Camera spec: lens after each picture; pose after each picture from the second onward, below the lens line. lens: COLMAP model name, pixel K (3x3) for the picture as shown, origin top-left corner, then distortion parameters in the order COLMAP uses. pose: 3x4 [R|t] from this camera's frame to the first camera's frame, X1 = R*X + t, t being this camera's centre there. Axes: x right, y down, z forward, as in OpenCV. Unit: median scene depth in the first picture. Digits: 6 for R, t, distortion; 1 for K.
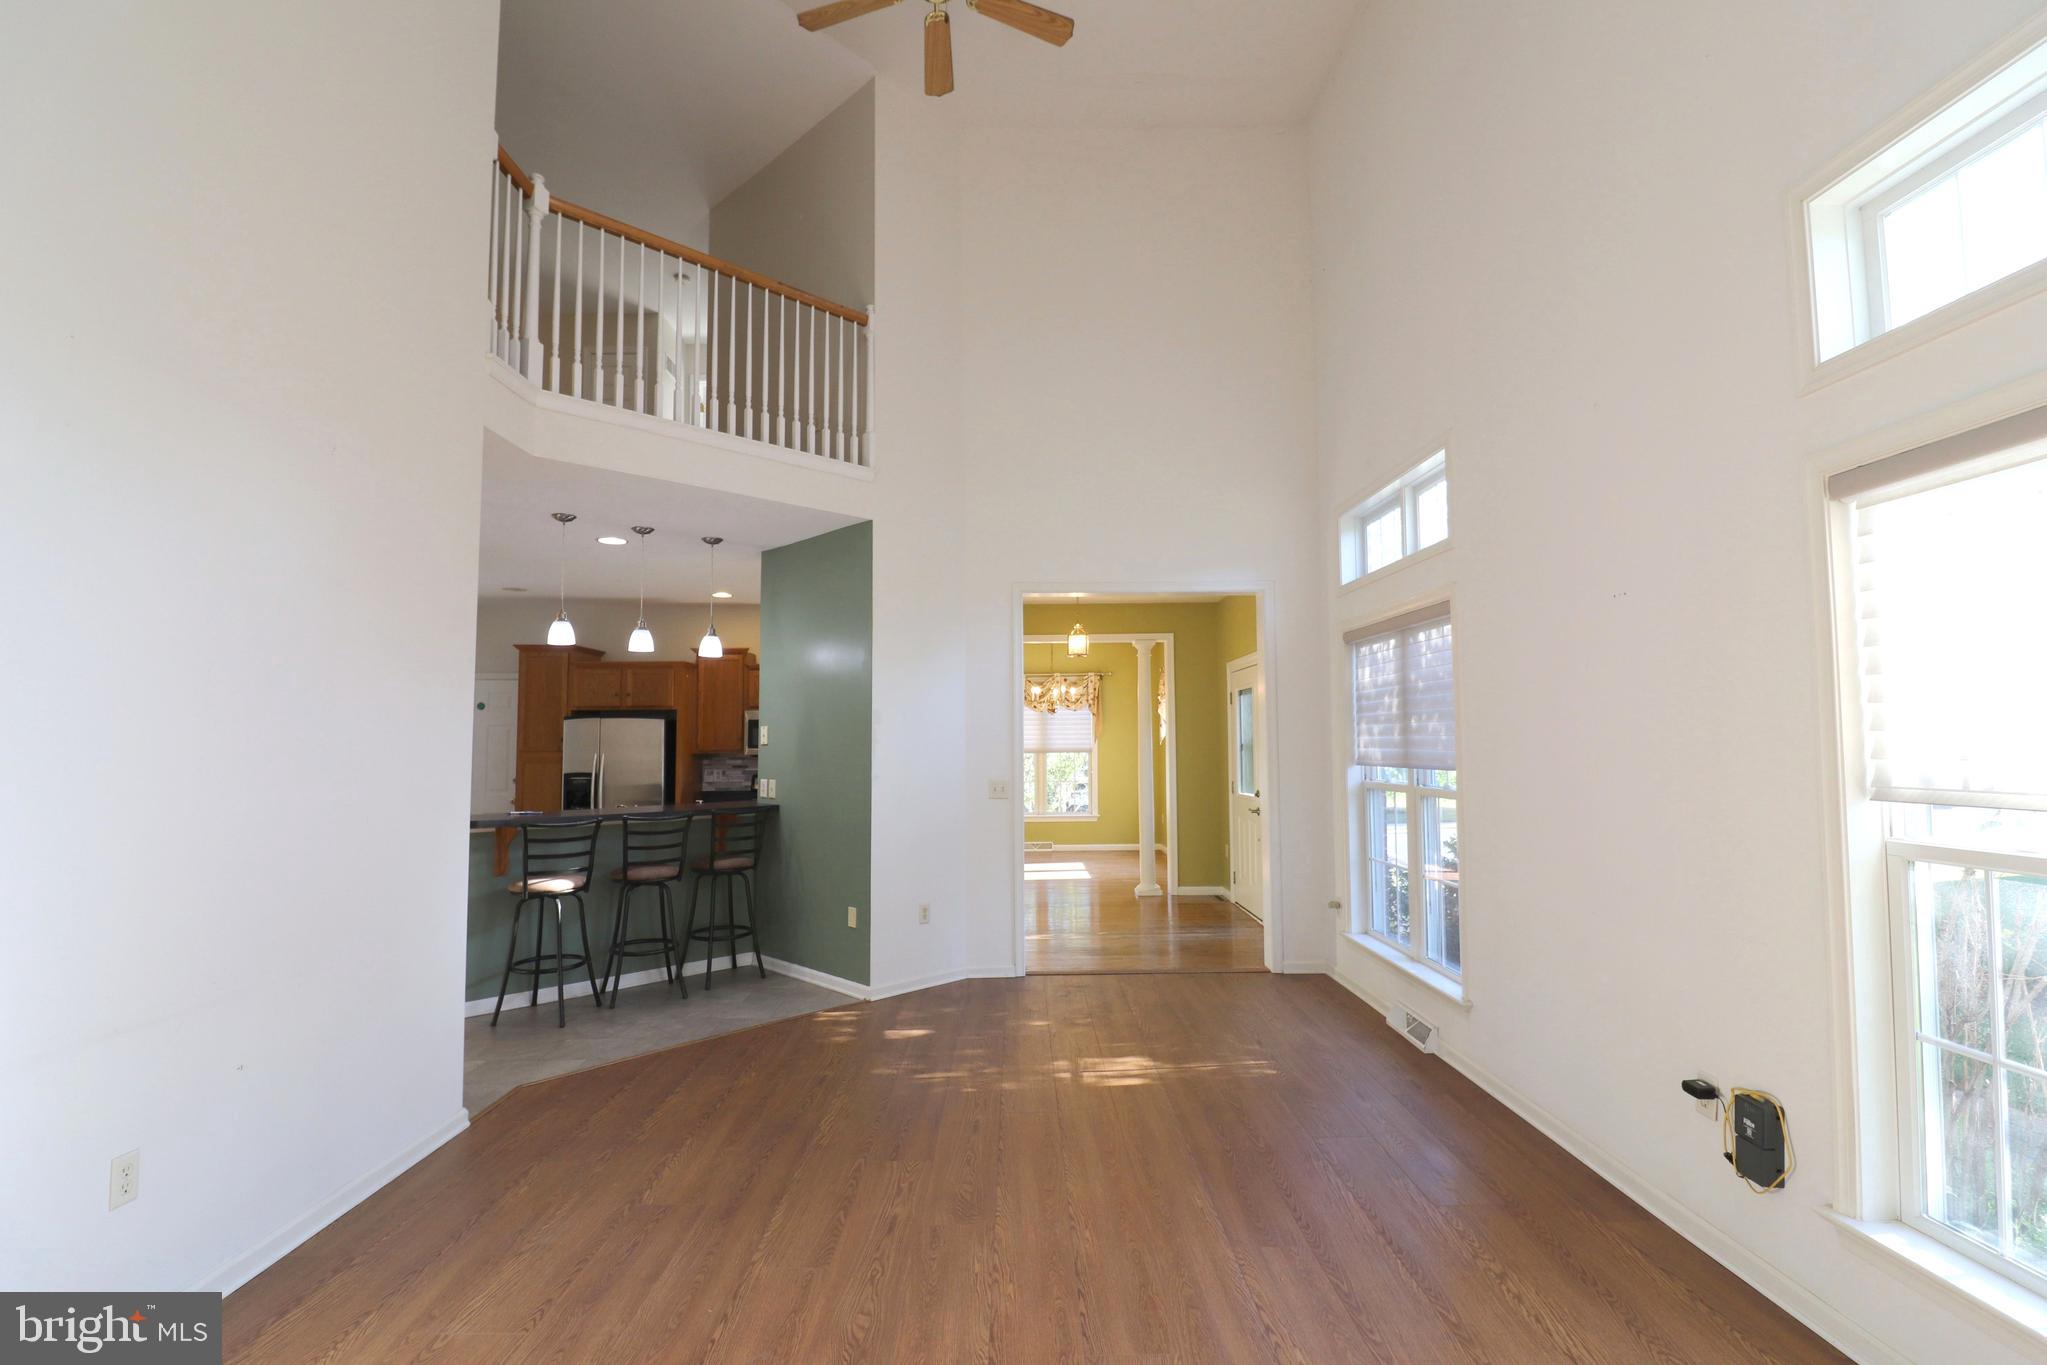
lens RADIAL K [[956.8, 0, 1026.4], [0, 956.8, 681.4], [0, 0, 1]] dist [0.004845, -0.016607]
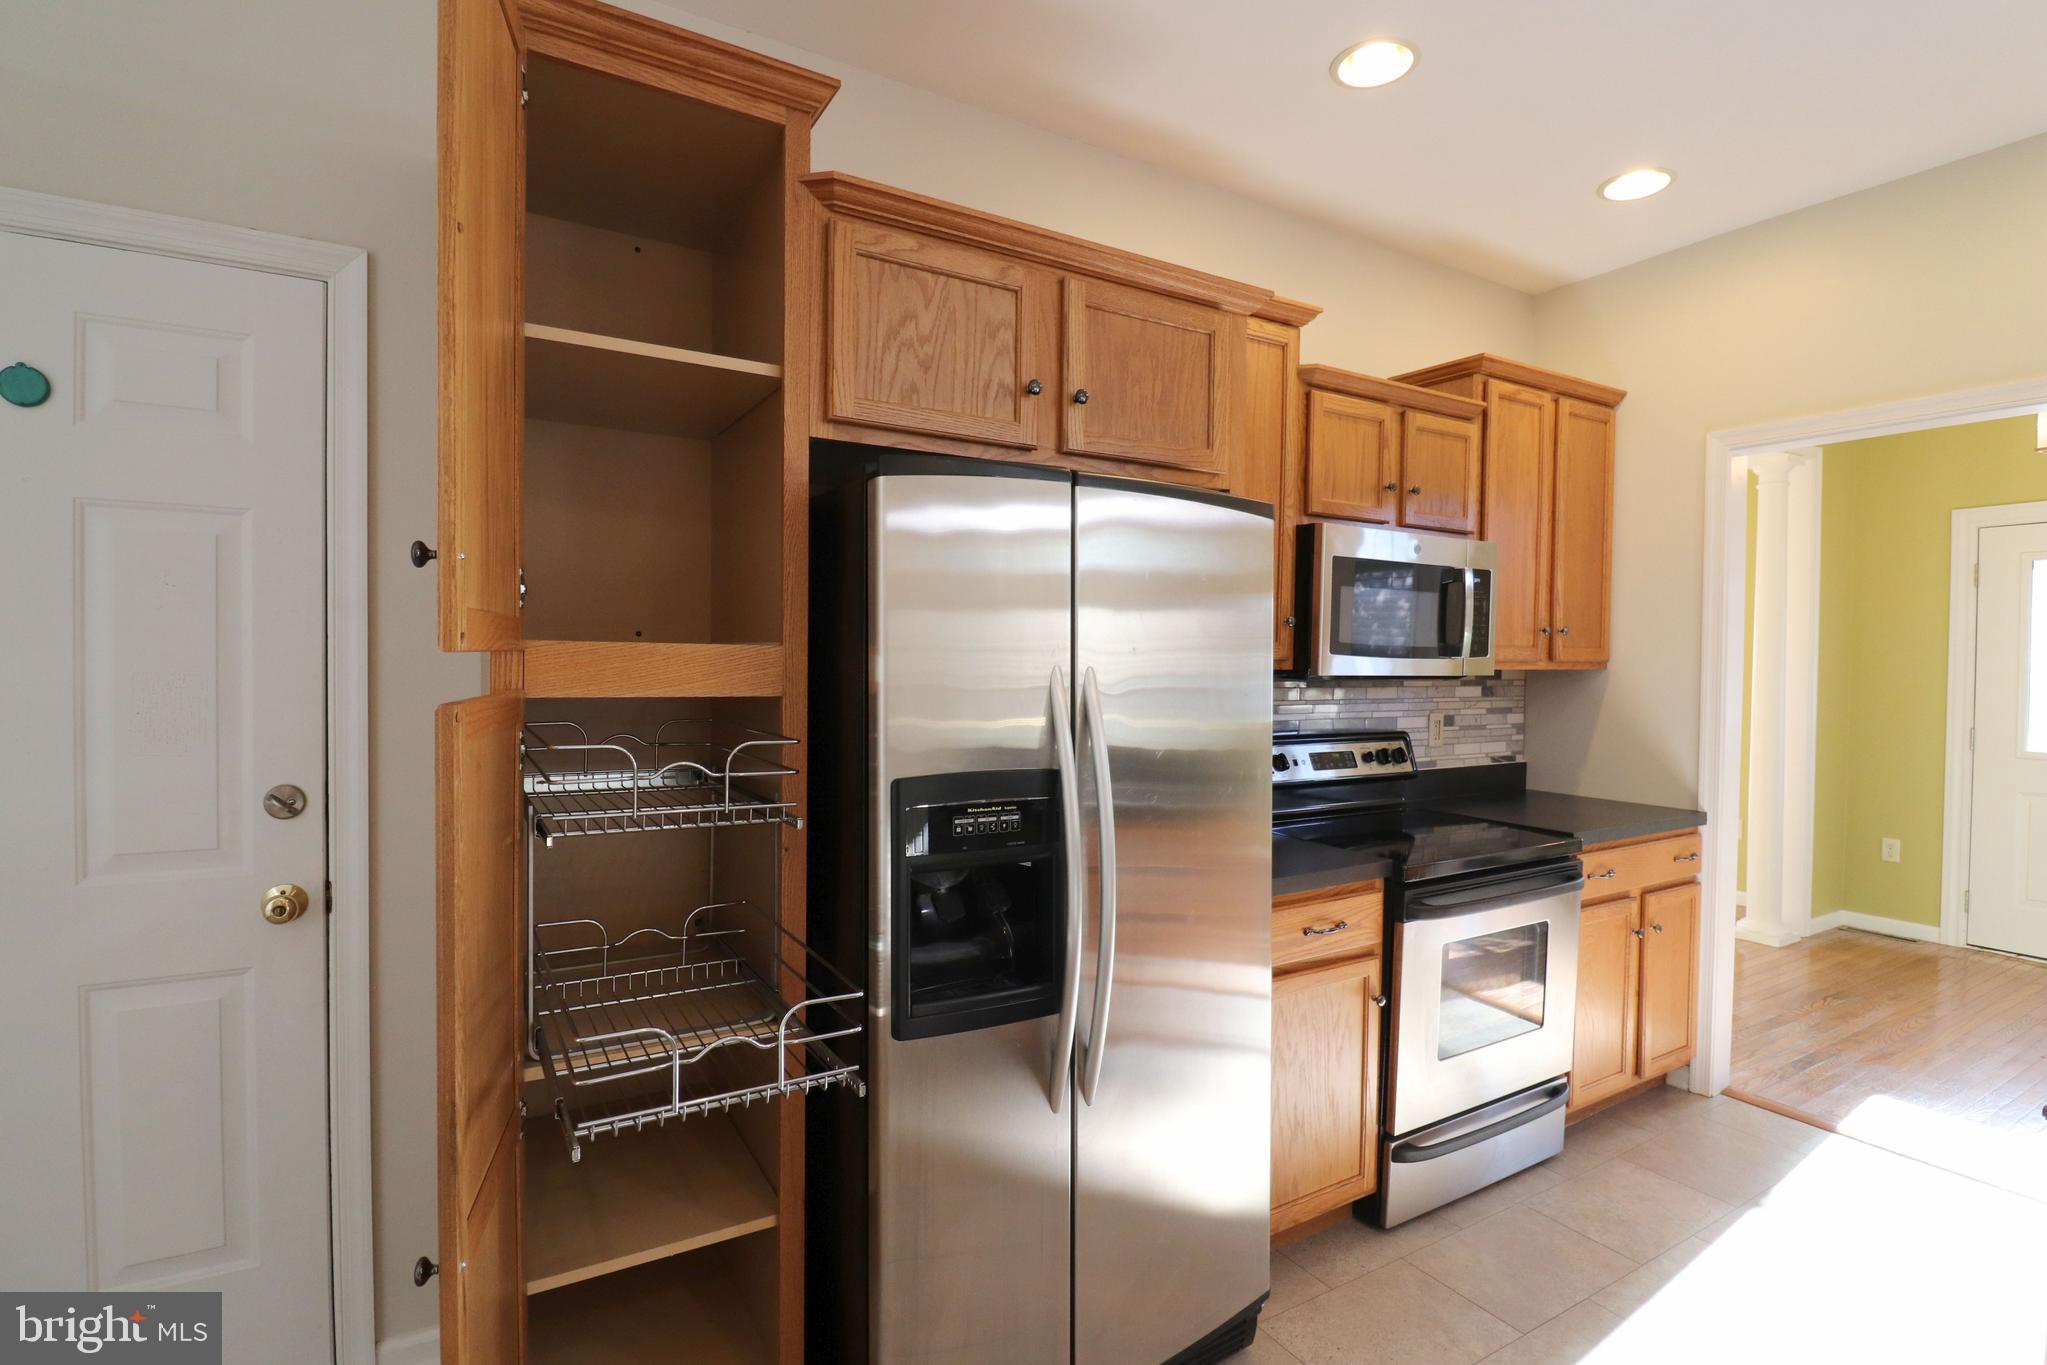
lens RADIAL K [[956.8, 0, 1026.4], [0, 956.8, 681.4], [0, 0, 1]] dist [0.004845, -0.016607]
pose [[0.871281, -0.000139, 0.490785, -0.615415], [-0.042984, 0.996136, 0.076590, 0.071432], [-0.488899, -0.087827, 0.867908, 0.941616]]
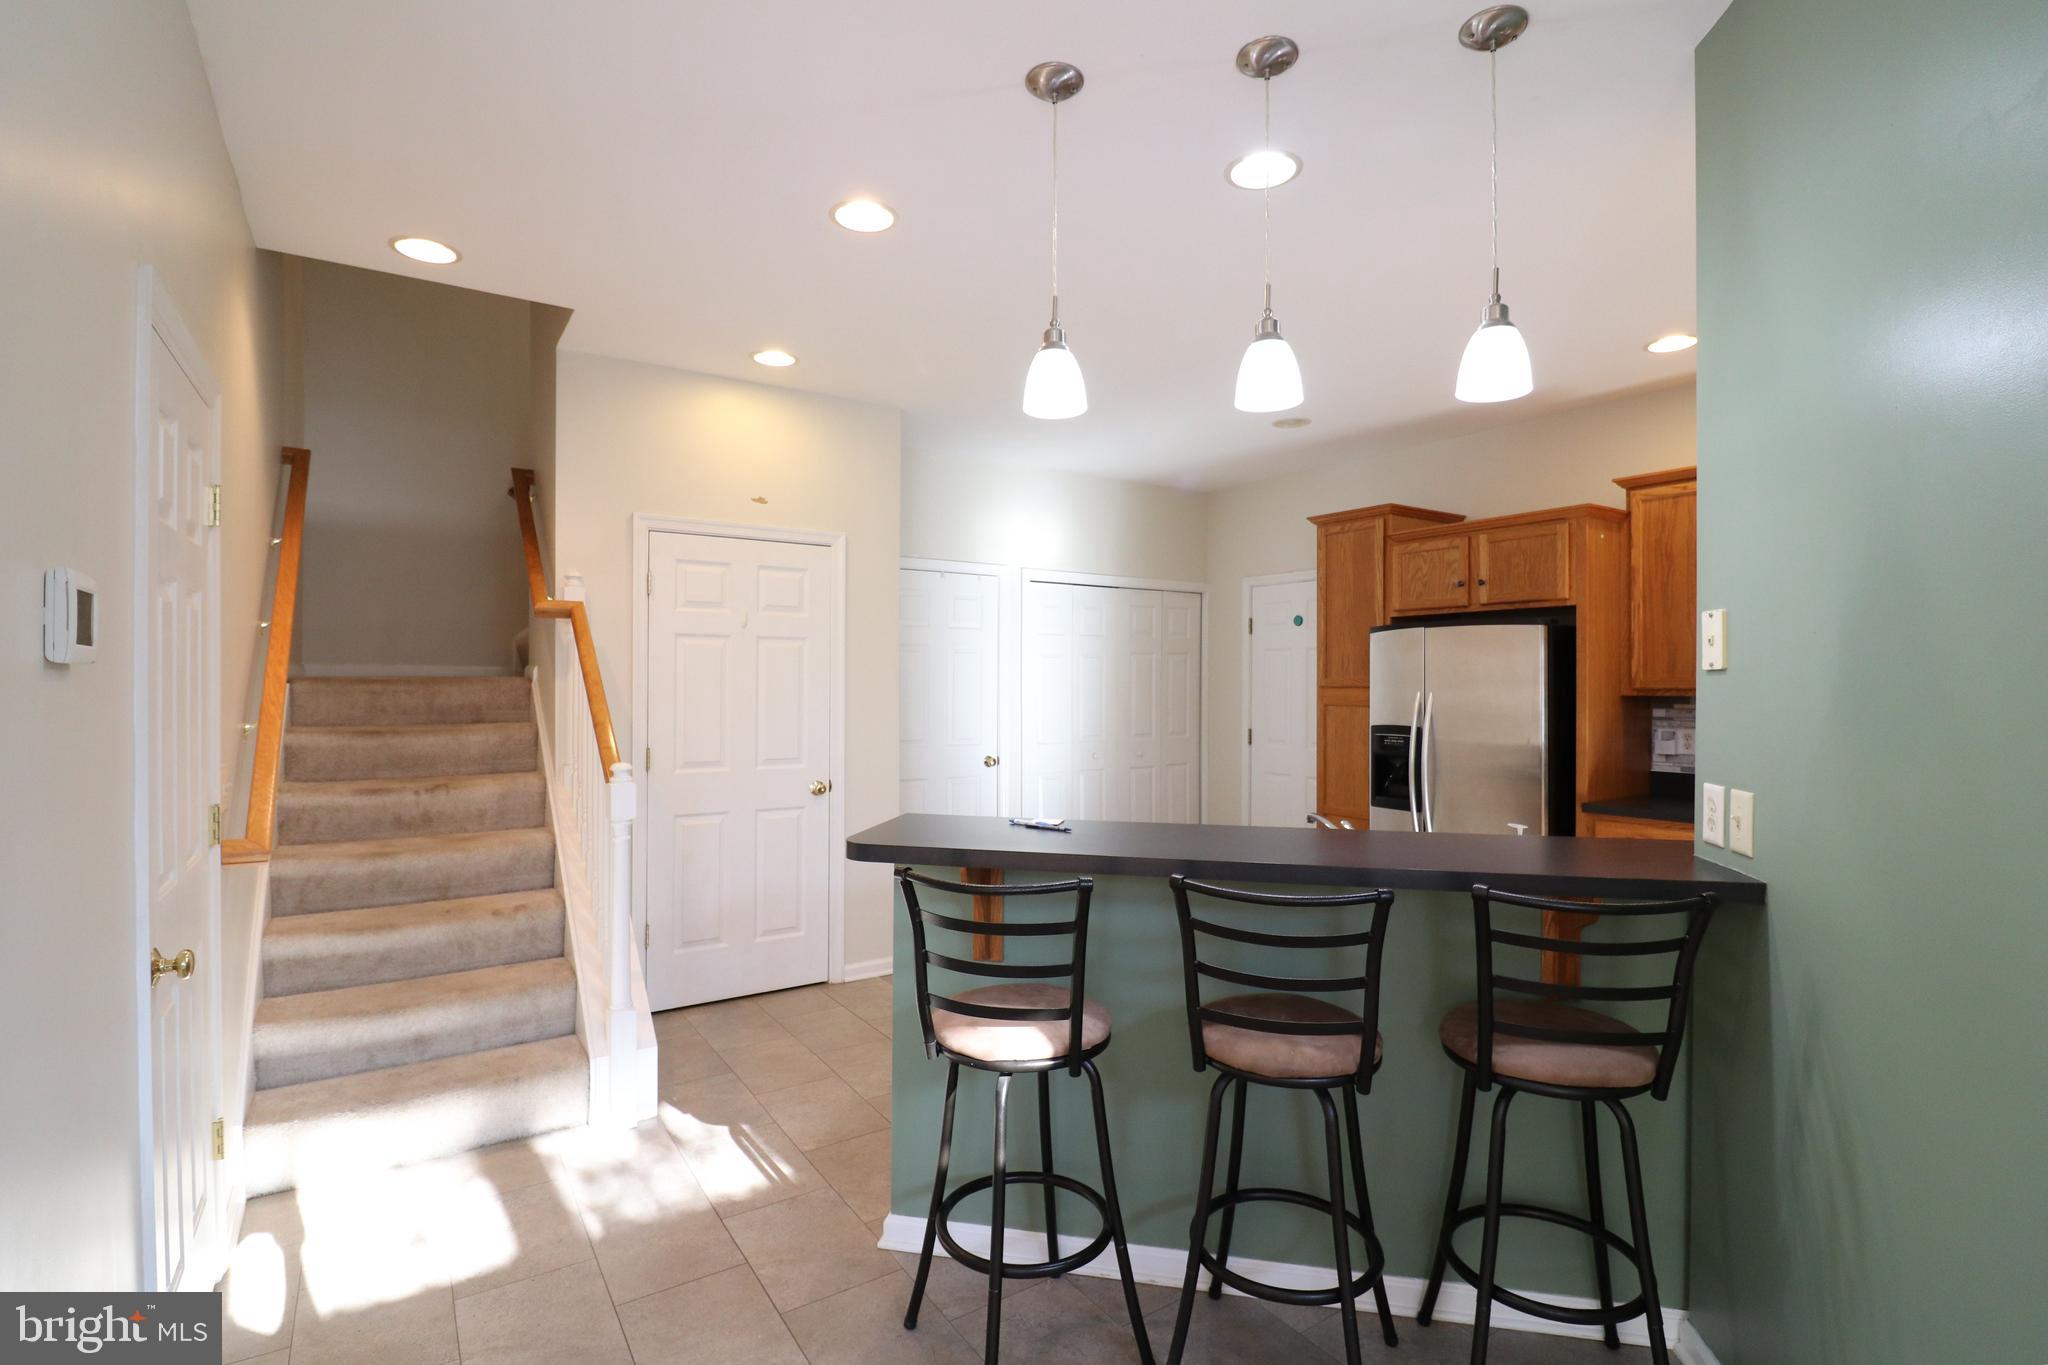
lens RADIAL K [[957.3, 0, 1026.9], [0, 957.3, 681.4], [0, 0, 1]] dist [0.004845, -0.016607]
pose [[0.537316, 0.005148, -0.843365, -0.120258], [0.049839, 0.998040, 0.037845, 0.041756], [0.841907, -0.062367, 0.536007, 0.579375]]
